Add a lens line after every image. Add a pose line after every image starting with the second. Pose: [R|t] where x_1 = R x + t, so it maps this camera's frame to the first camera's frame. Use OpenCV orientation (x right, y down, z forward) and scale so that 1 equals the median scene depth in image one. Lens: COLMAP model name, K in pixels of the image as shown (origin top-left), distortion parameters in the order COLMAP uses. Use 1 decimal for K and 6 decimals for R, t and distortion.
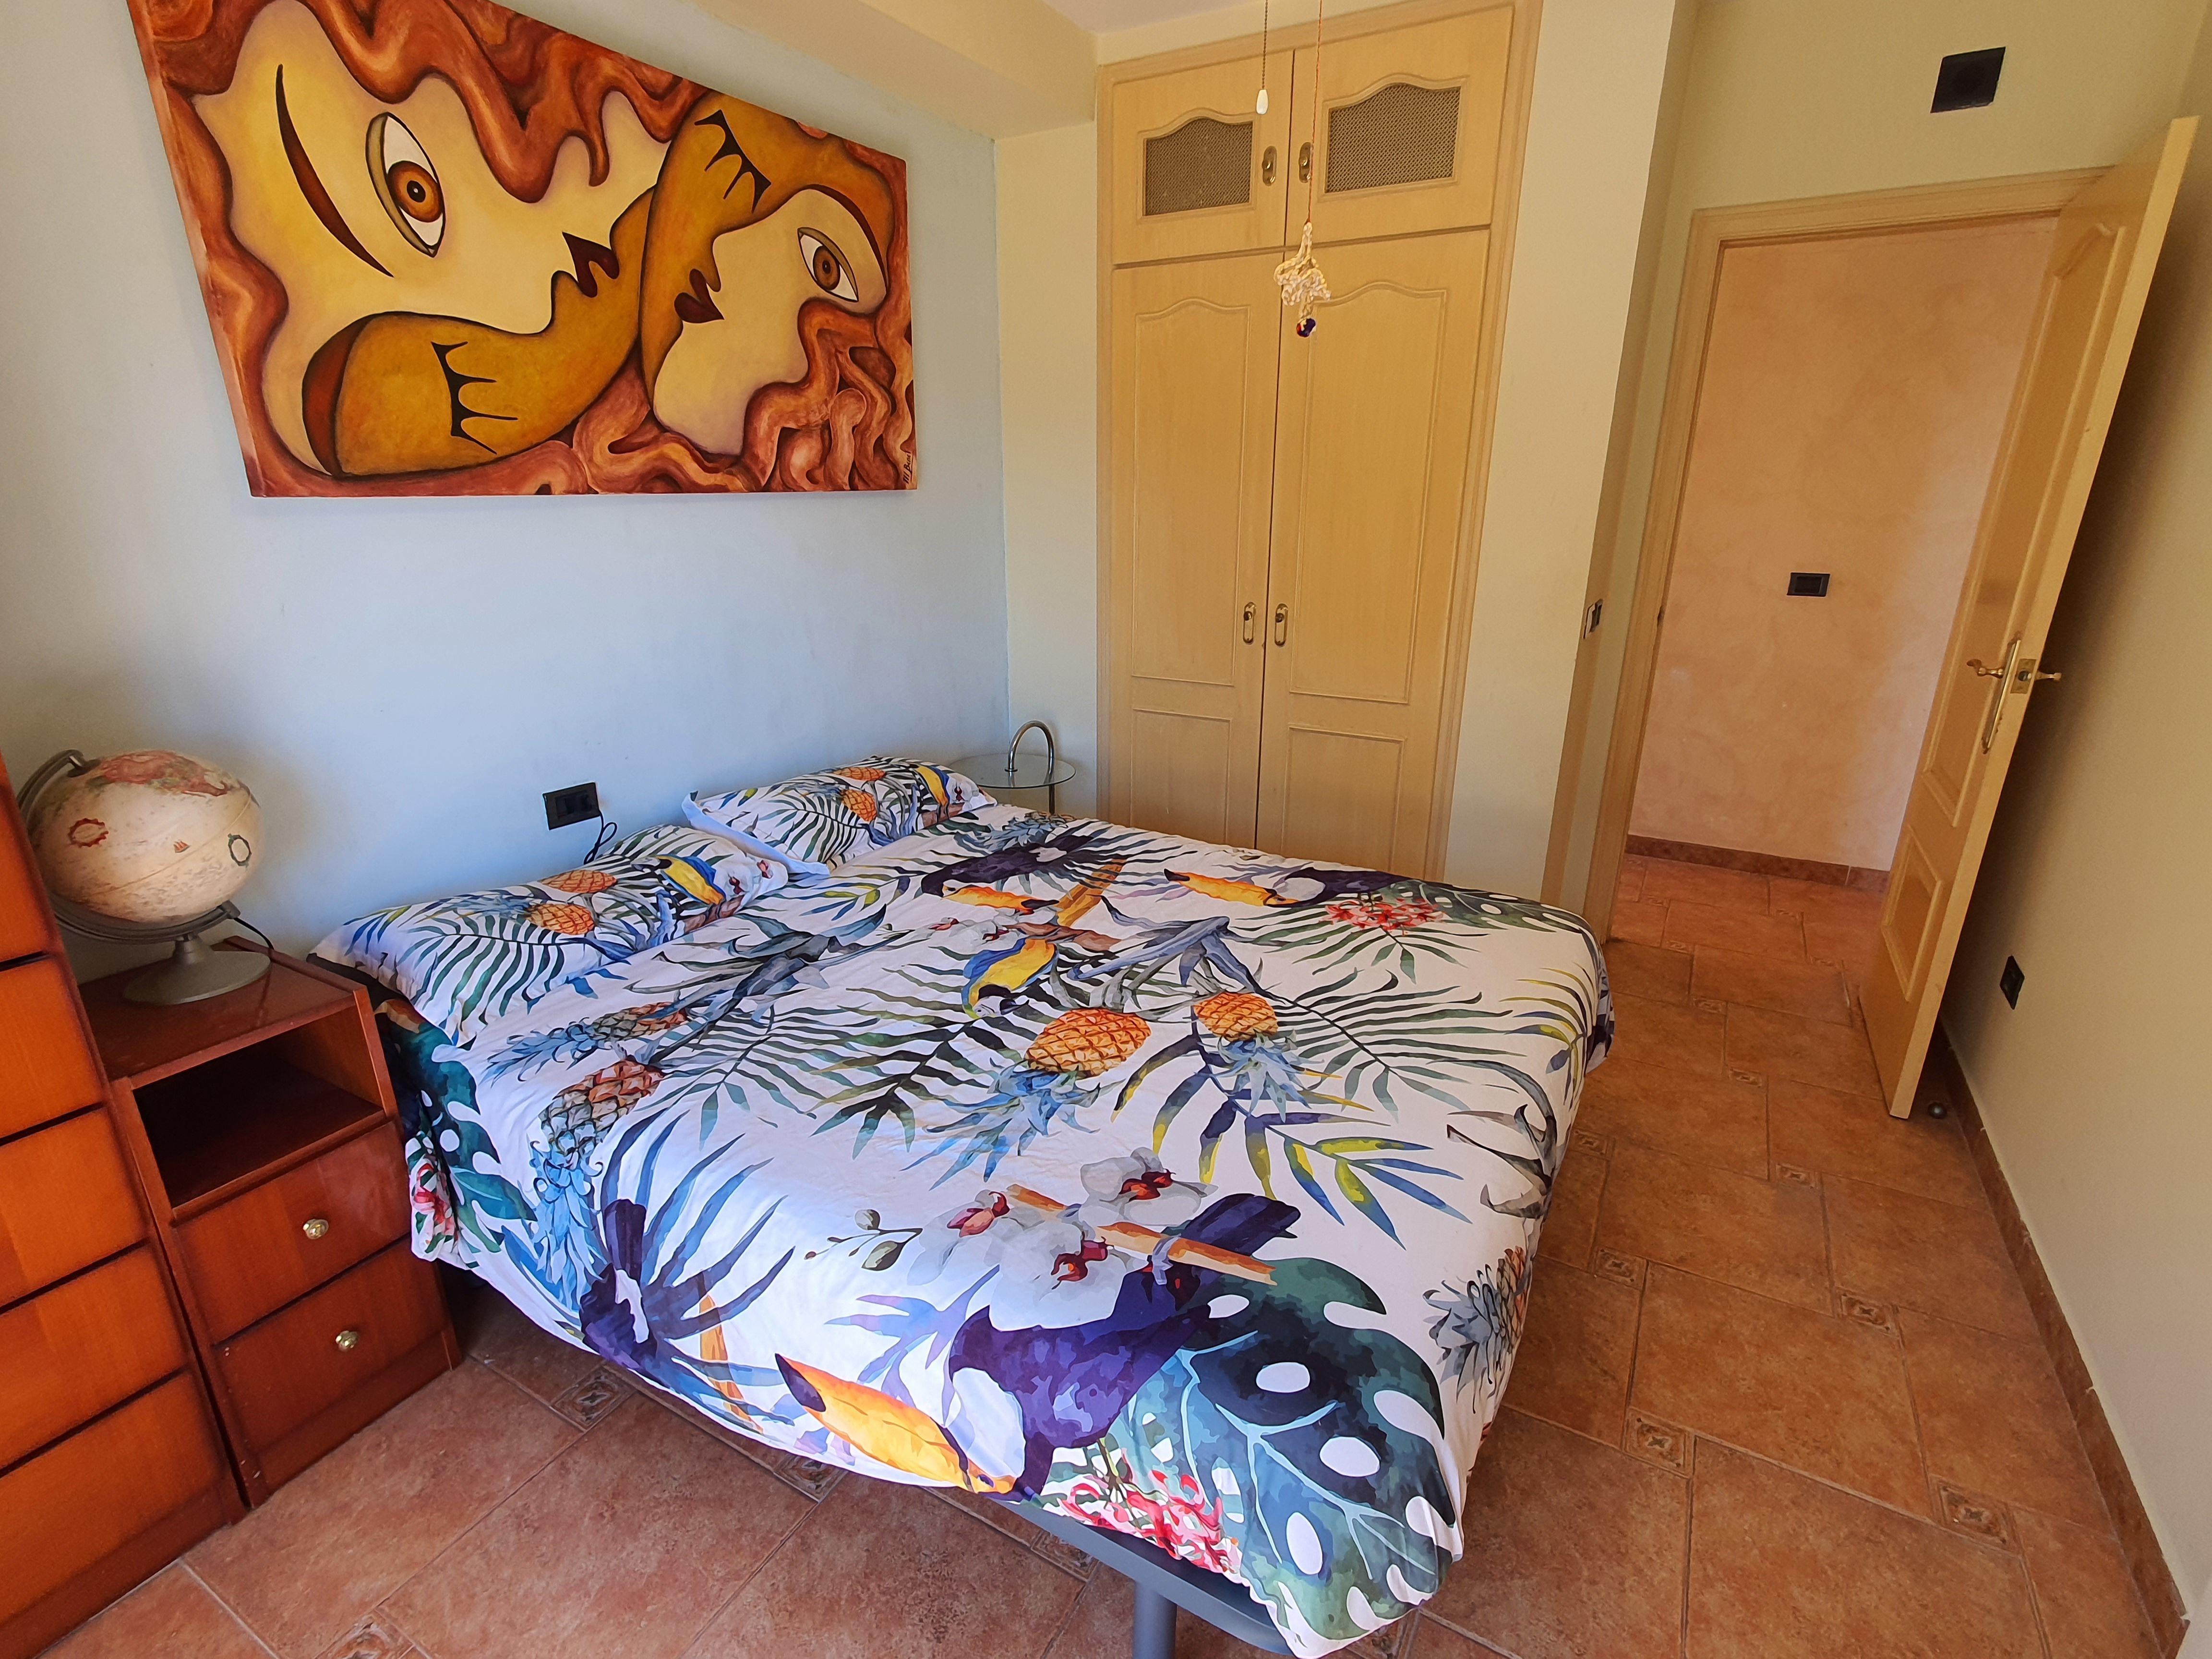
lens RADIAL K [[1051.9, 0, 1106.0], [0, 1051.9, 829.5], [0, 0, 1]] dist [-0.003388, 0.000453]
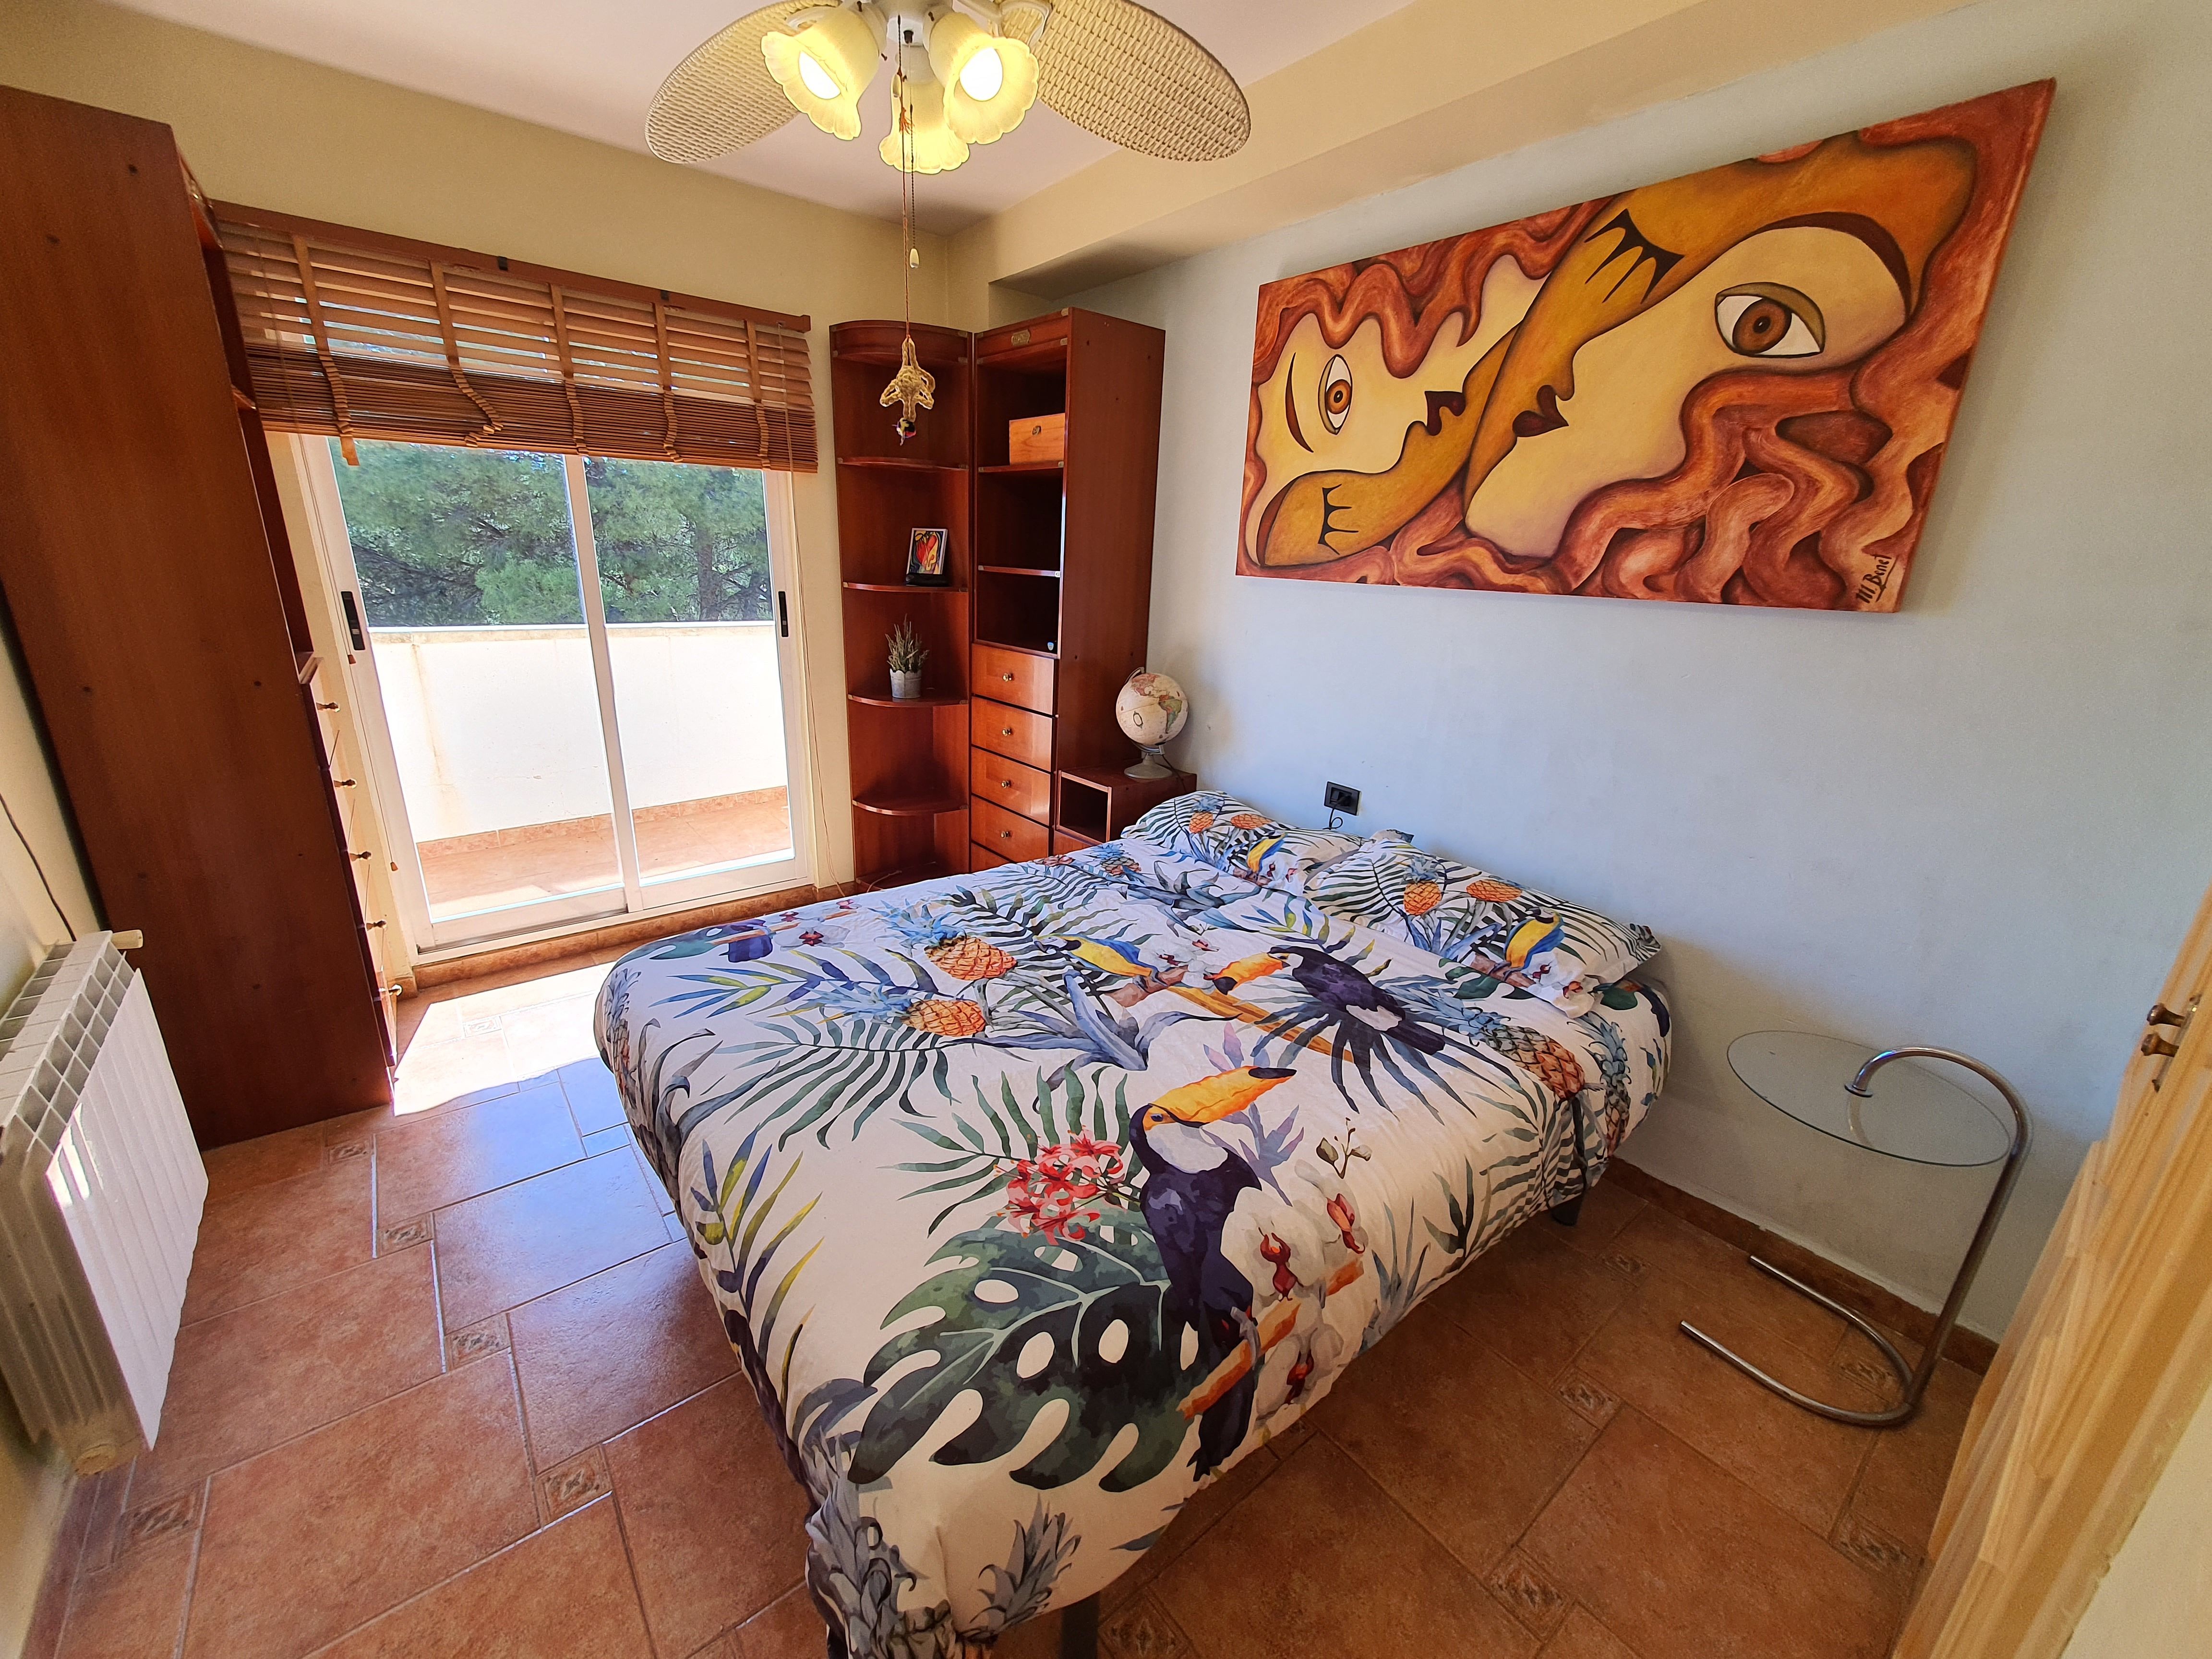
lens RADIAL K [[888.6, 0, 1106.0], [0, 888.6, 829.5], [0, 0, 1]] dist [-0.000290, -0.000674]
pose [[-0.370186, 0.262123, -0.891209, 0.721827], [-0.328359, 0.860512, 0.389486, -0.363958], [0.868990, 0.436819, -0.232478, 1.058193]]
